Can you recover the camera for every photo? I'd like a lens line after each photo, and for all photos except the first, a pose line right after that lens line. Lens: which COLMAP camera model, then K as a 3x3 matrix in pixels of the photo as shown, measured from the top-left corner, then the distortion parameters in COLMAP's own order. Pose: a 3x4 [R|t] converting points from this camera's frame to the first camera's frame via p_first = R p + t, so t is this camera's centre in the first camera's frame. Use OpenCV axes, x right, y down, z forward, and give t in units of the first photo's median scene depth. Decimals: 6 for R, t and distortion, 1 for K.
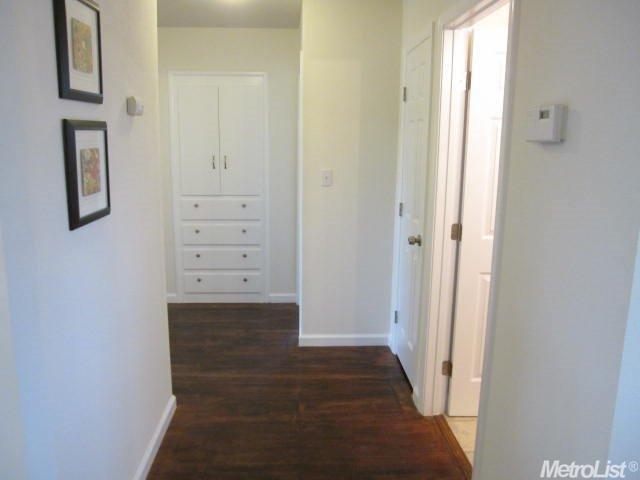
lens RADIAL K [[531.5, 0, 318.3], [0, 531.5, 244.0], [0, 0, 1]] dist [-0.079804, 0.043941]
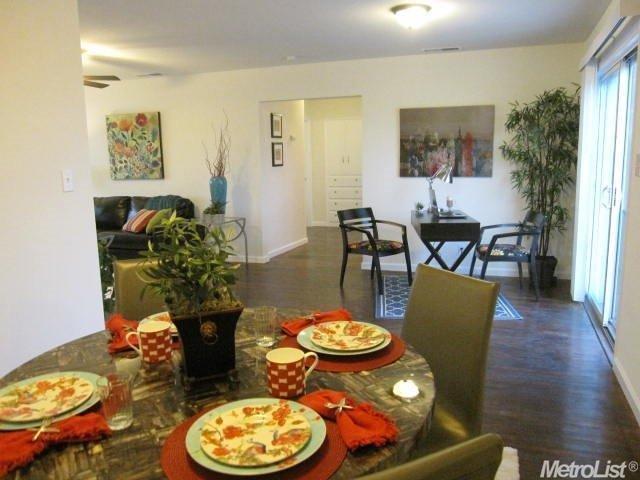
lens RADIAL K [[531.5, 0, 318.3], [0, 531.5, 244.0], [0, 0, 1]] dist [-0.079804, 0.043941]
pose [[0.918239, 0.034151, -0.394553, 1.649188], [-0.046310, 0.998699, -0.021331, 0.690860], [0.393311, 0.037859, 0.918626, -2.905127]]
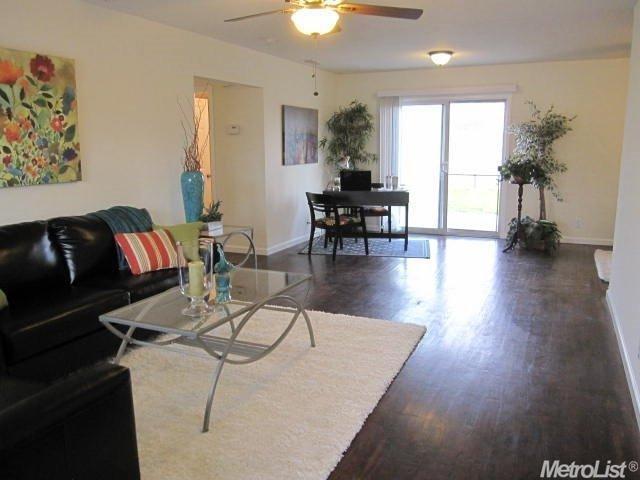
lens RADIAL K [[531.5, 0, 318.3], [0, 531.5, 244.0], [0, 0, 1]] dist [-0.079804, 0.043941]
pose [[0.471964, -0.173414, 0.864394, -2.926306], [0.180395, 0.978715, 0.097853, 0.360694], [-0.862964, 0.109750, 0.493201, -1.521425]]
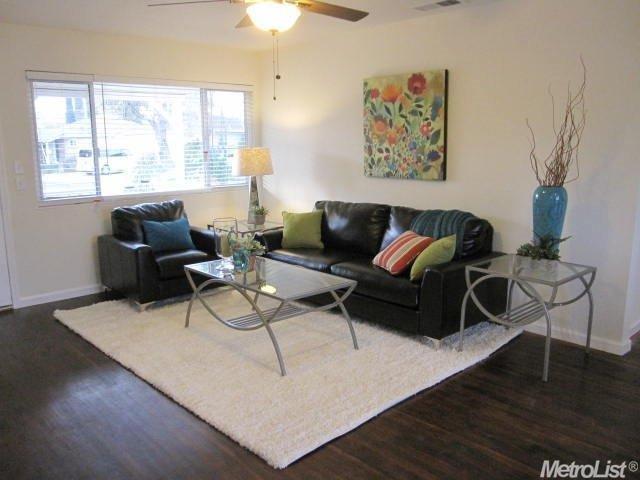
lens RADIAL K [[531.5, 0, 318.3], [0, 531.5, 244.0], [0, 0, 1]] dist [-0.079804, 0.043941]
pose [[0.632311, 0.129469, -0.763820, 0.390621], [-0.133445, 0.989402, 0.057236, 0.361521], [0.763135, 0.065738, 0.642887, -1.581473]]
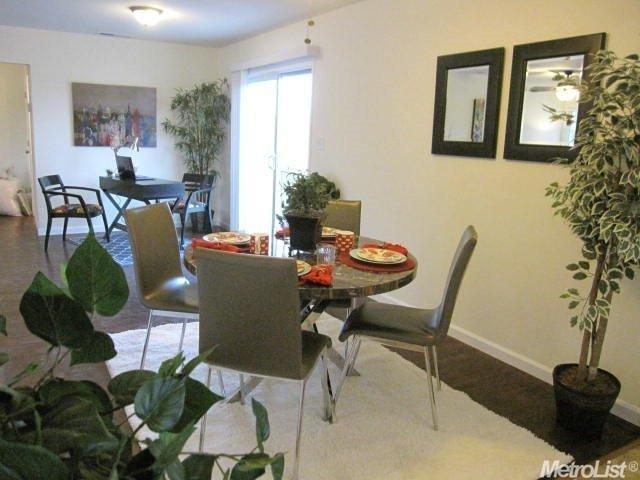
lens RADIAL K [[531.5, 0, 318.3], [0, 531.5, 244.0], [0, 0, 1]] dist [-0.079804, 0.043941]
pose [[0.889725, -0.070104, 0.451082, 0.495003], [0.057808, 0.997485, 0.041000, 0.803225], [-0.452822, -0.010403, 0.891540, -3.674709]]
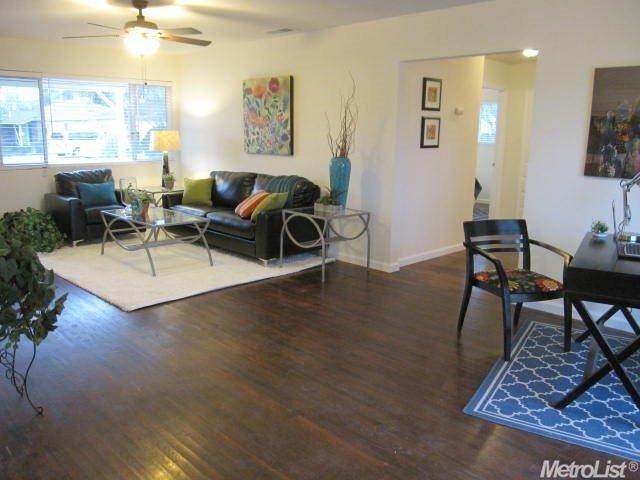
lens RADIAL K [[531.5, 0, 318.3], [0, 531.5, 244.0], [0, 0, 1]] dist [-0.079804, 0.043941]
pose [[0.659765, 0.154633, -0.735390, 1.682784], [-0.151946, 0.985837, 0.070975, 0.435362], [0.735950, 0.064913, 0.673917, -1.740524]]
